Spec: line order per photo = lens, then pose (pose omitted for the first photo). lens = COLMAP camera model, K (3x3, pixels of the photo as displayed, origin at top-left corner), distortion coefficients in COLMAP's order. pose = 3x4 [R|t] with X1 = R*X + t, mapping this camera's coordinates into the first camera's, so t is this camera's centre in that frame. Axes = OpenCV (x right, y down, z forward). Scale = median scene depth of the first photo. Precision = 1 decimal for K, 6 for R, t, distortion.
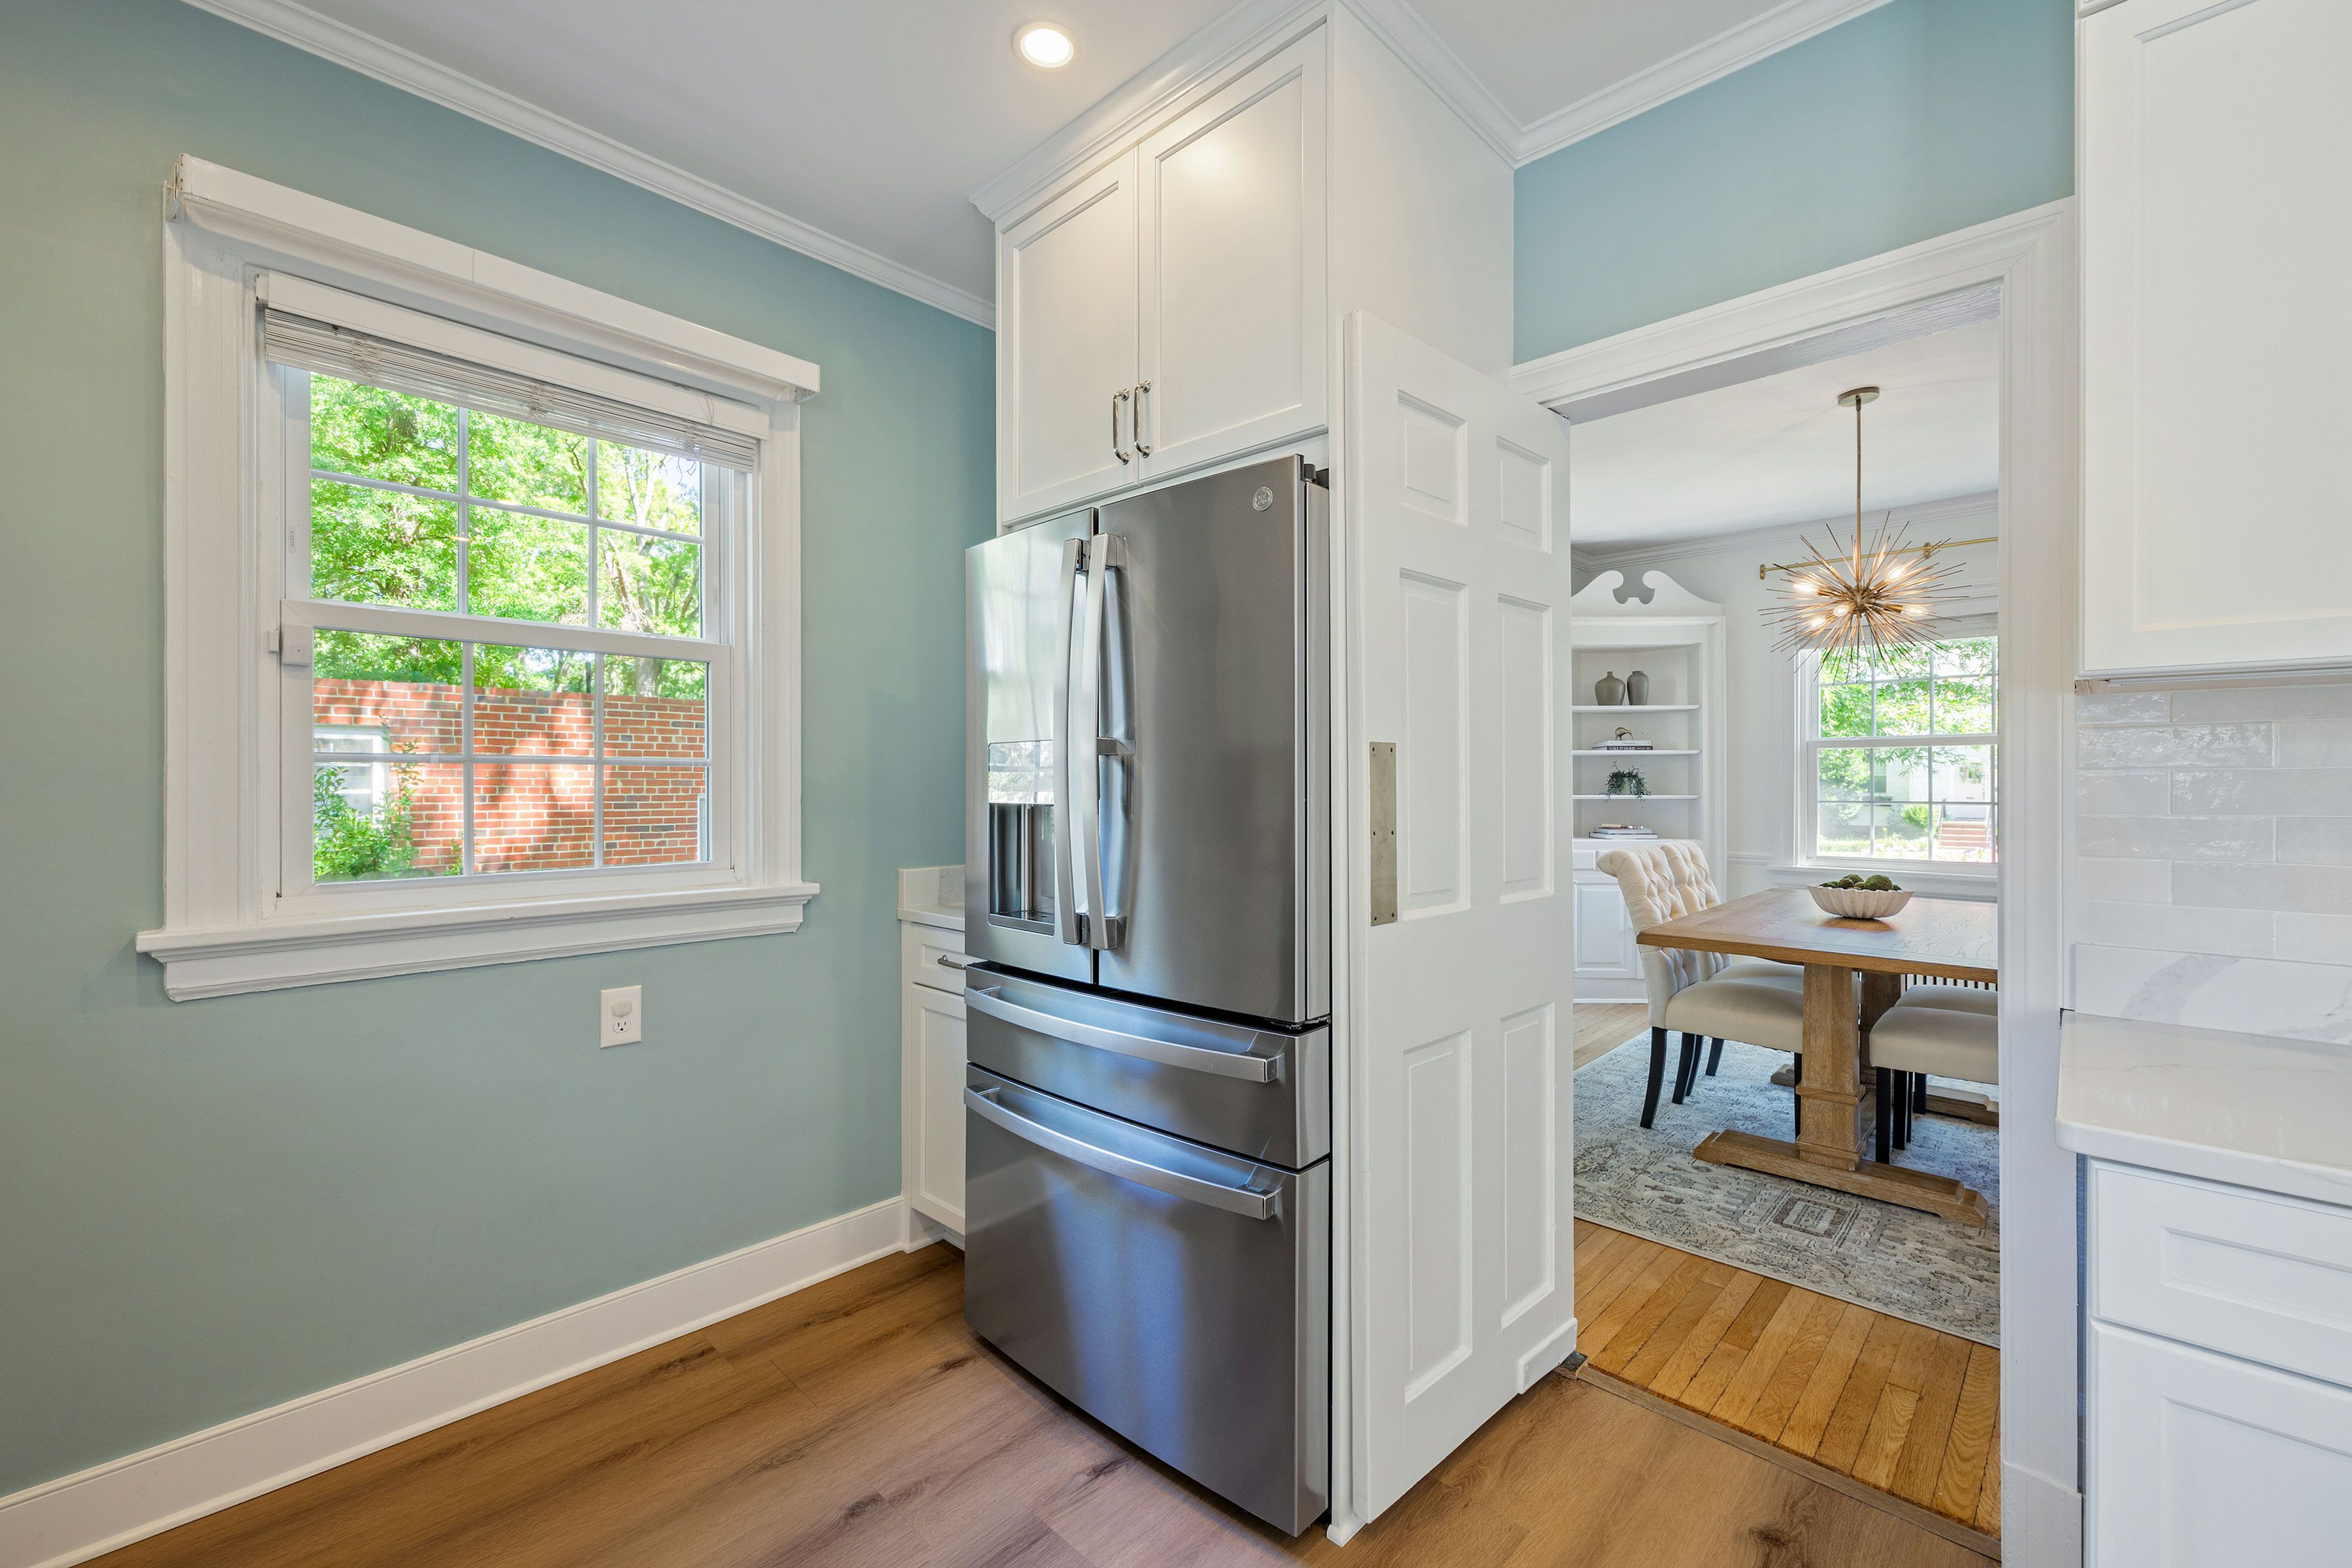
lens RADIAL K [[953.5, 0, 1171.7], [0, 953.5, 788.8], [0, 0, 1]] dist [-0.000032, -0.000634]
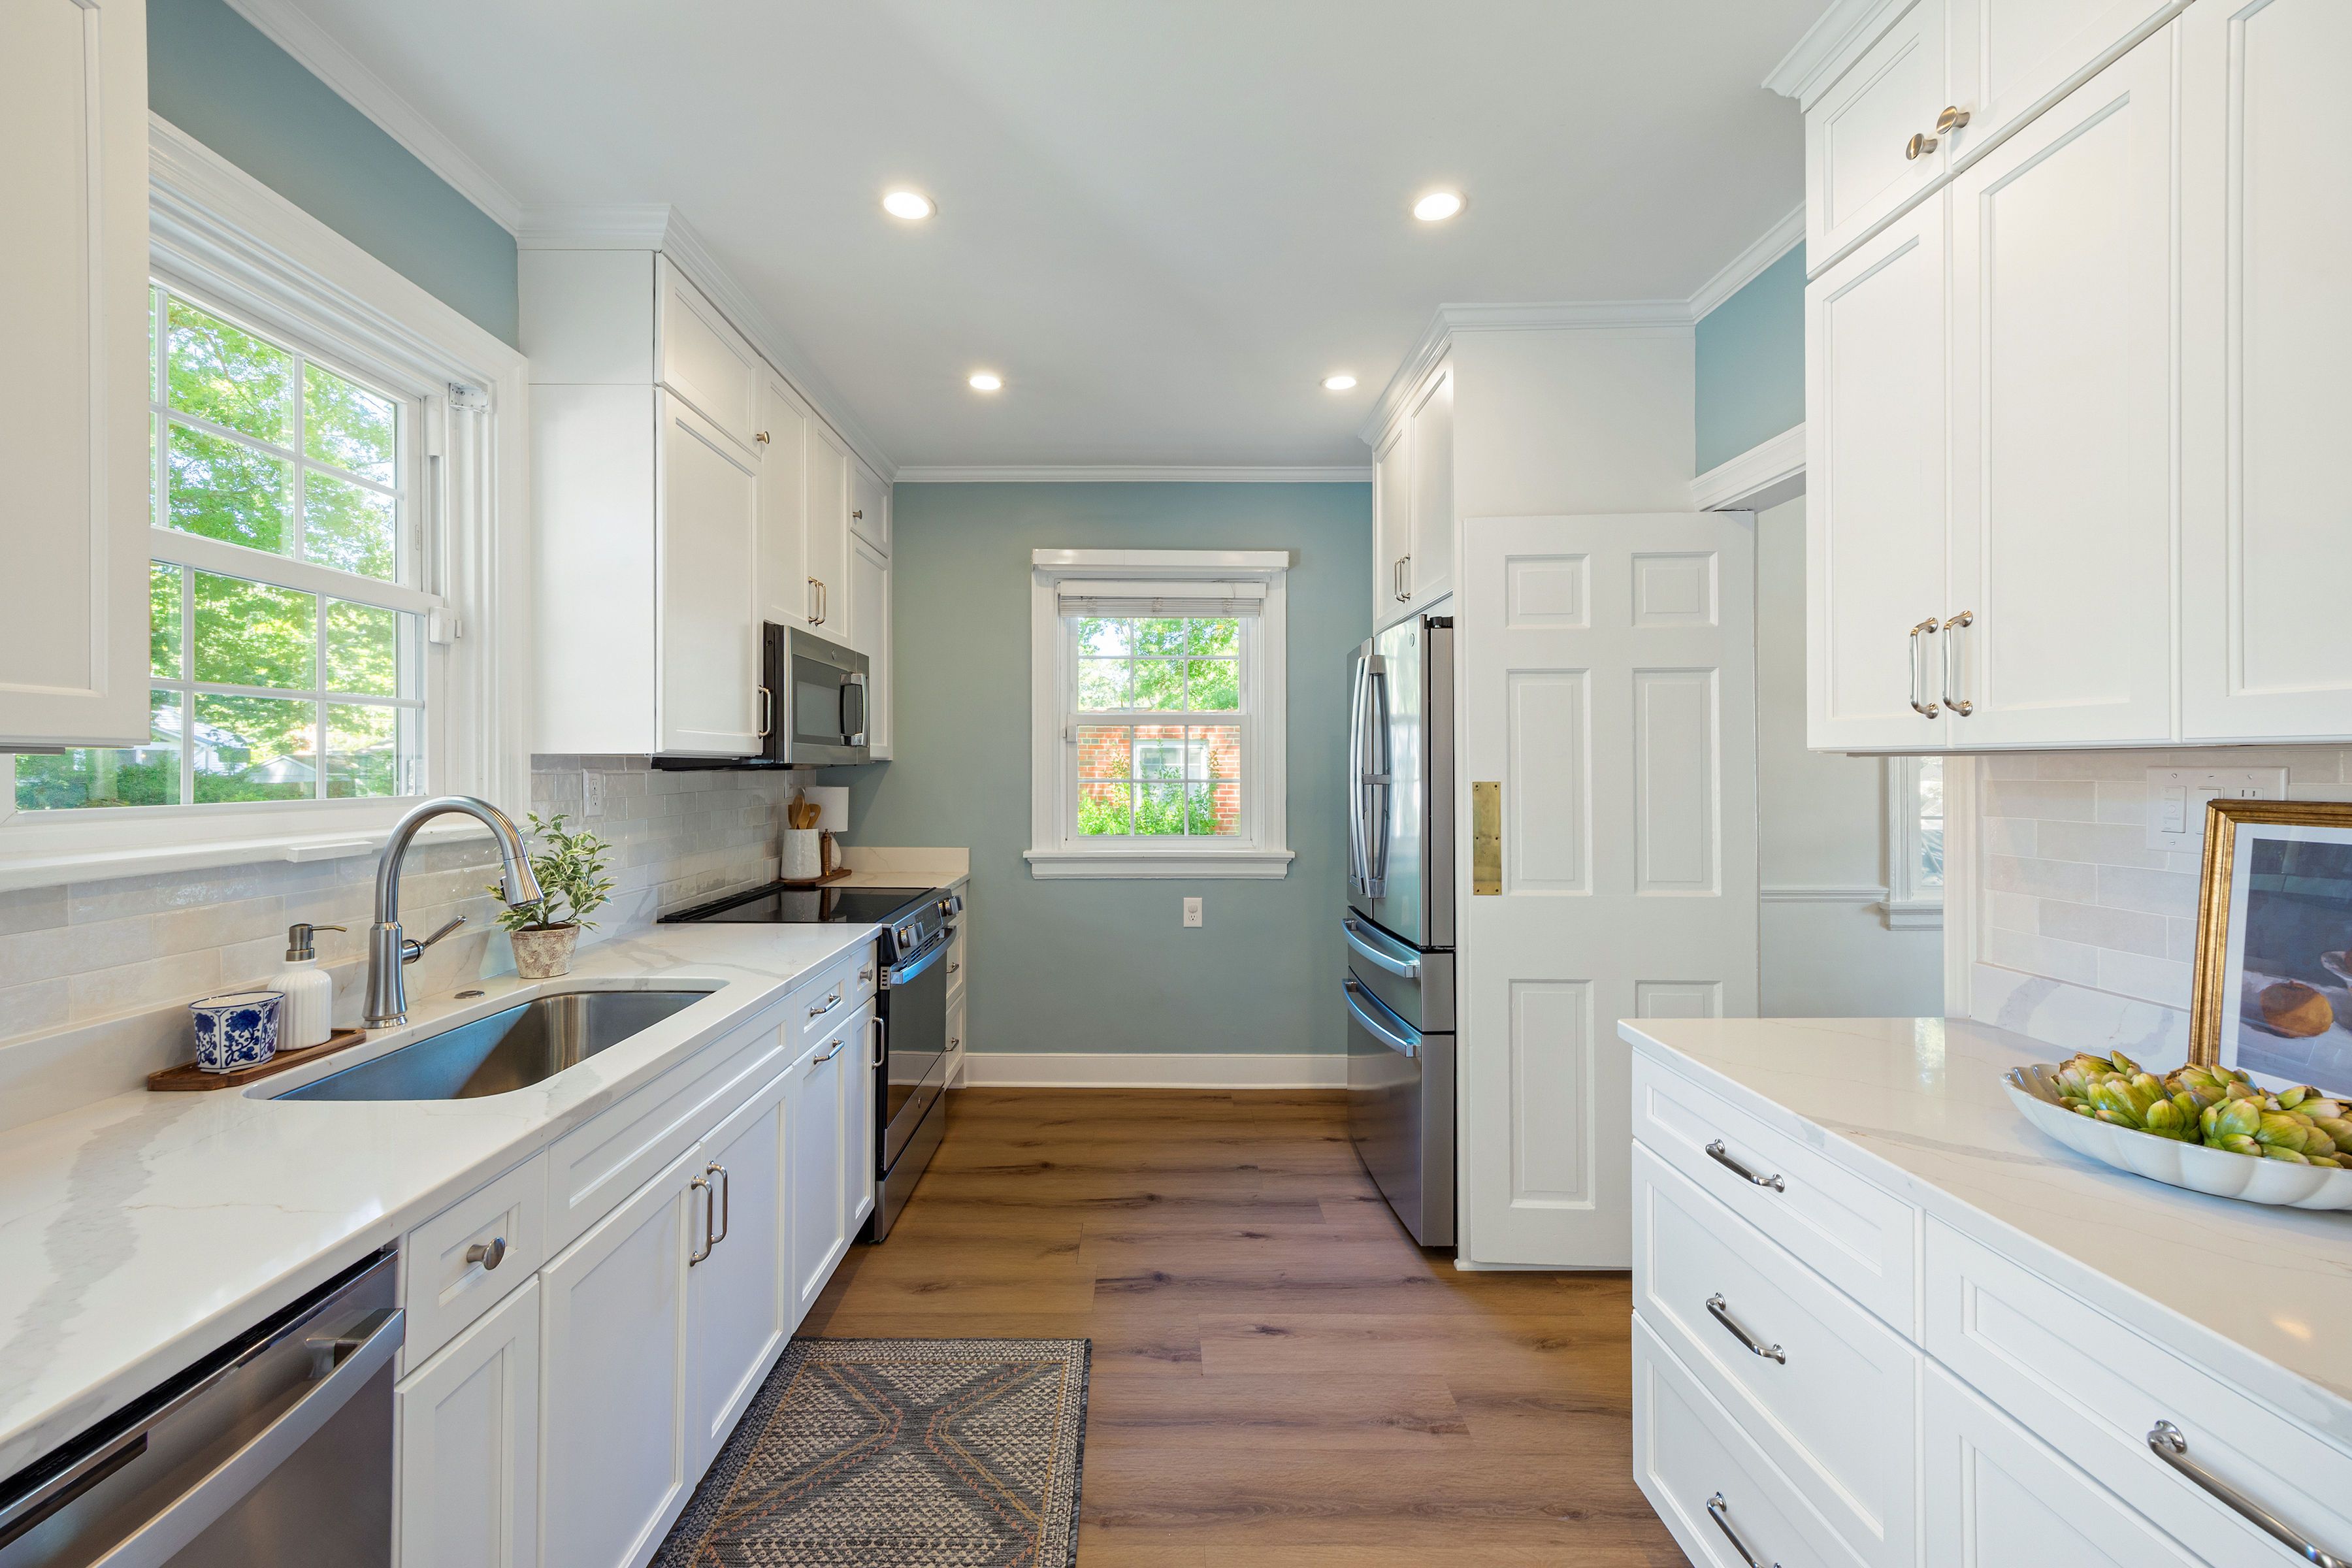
lens RADIAL K [[933.3, 0, 1154.0], [0, 933.3, 767.3], [0, 0, 1]] dist [-0.001003, 0.000334]
pose [[0.694494, 0.000016, -0.719498, 0.857151], [-0.002562, 0.999994, -0.002450, -0.060536], [0.719494, 0.003545, 0.694490, -0.439945]]
